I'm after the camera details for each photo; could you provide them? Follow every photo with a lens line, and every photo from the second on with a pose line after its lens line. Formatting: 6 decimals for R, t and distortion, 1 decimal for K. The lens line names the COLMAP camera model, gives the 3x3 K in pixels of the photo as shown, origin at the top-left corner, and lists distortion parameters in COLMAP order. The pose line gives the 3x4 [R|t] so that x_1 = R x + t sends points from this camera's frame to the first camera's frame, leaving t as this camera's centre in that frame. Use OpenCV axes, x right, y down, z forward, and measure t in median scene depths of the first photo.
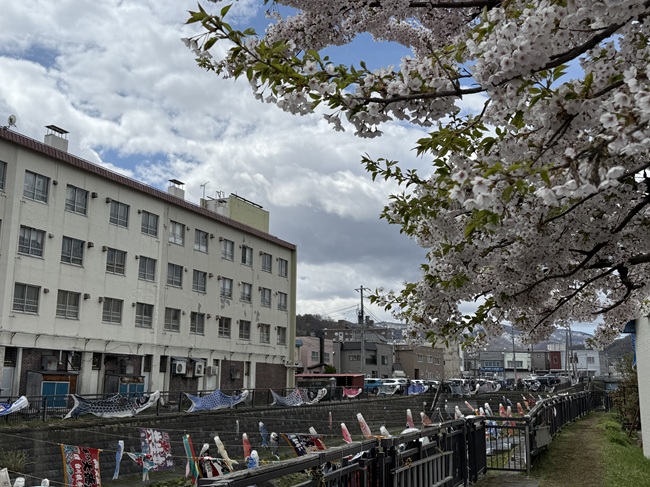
lens RADIAL K [[734.1, 0, 325.0], [0, 734.1, 243.5], [0, 0, 1]] dist [0.131051, -0.029521]
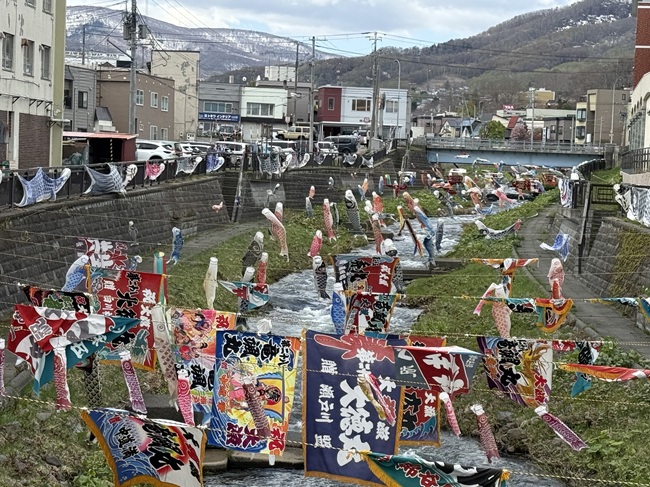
lens RADIAL K [[1552.3, 0, 325.0], [0, 1552.3, 243.5], [0, 0, 1]] dist [0.137178, 0.133179]
pose [[0.937119, 0.014602, 0.348704, -0.217039], [-0.103345, 0.965928, 0.237283, -0.028332], [-0.333358, -0.258399, 0.906699, -0.085674]]
